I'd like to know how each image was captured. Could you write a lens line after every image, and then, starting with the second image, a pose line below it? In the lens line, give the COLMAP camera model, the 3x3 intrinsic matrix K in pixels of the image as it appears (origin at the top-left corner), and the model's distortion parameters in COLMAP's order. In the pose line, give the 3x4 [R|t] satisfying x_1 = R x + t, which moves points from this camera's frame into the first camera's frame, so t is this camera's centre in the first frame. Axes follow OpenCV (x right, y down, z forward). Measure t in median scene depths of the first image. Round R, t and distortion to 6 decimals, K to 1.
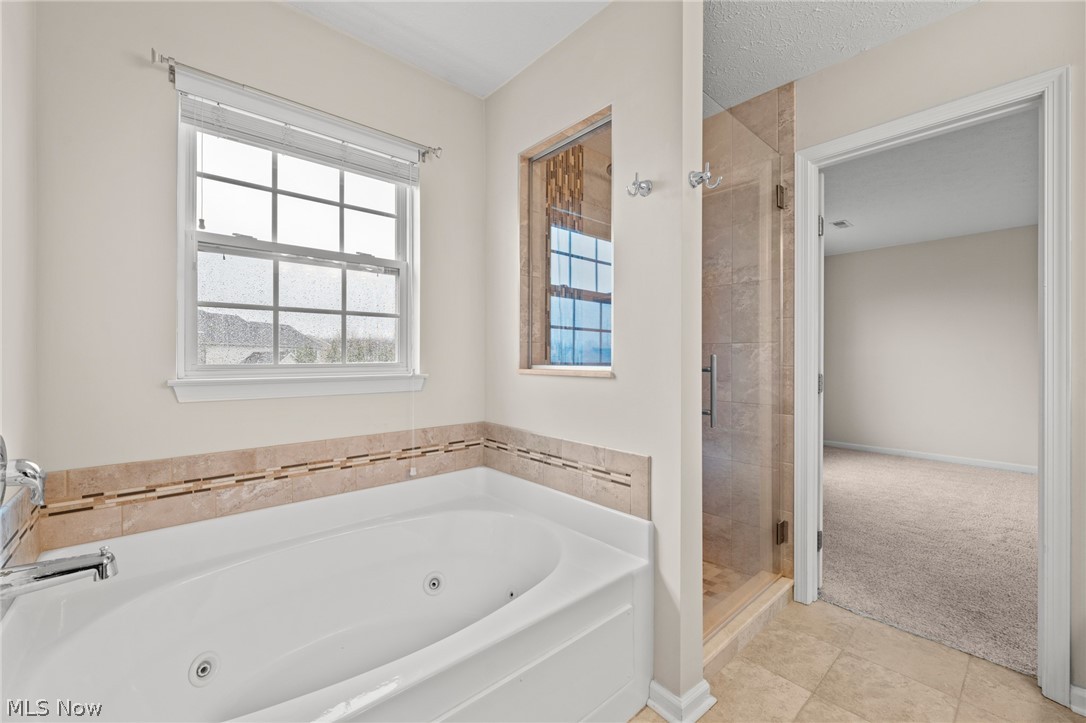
lens RADIAL K [[455.7, 0, 543.6], [0, 455.7, 359.5], [0, 0, 1]] dist [-0.000954, -0.000263]
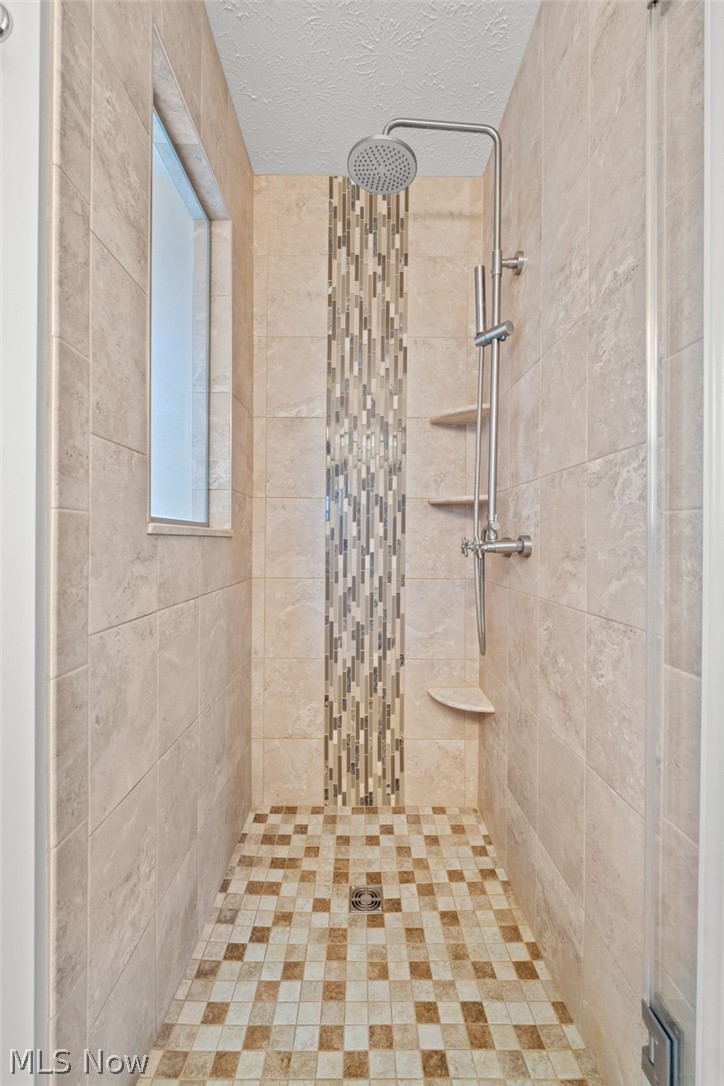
lens RADIAL K [[455.7, 0, 359.1], [0, 455.7, 546.4], [0, 0, 1]] dist [-0.000954, -0.000263]
pose [[0.748345, 0.008977, -0.663249, 0.469283], [-0.007634, 0.999959, 0.004922, 0.031551], [0.663266, 0.001380, 0.748383, 0.512354]]
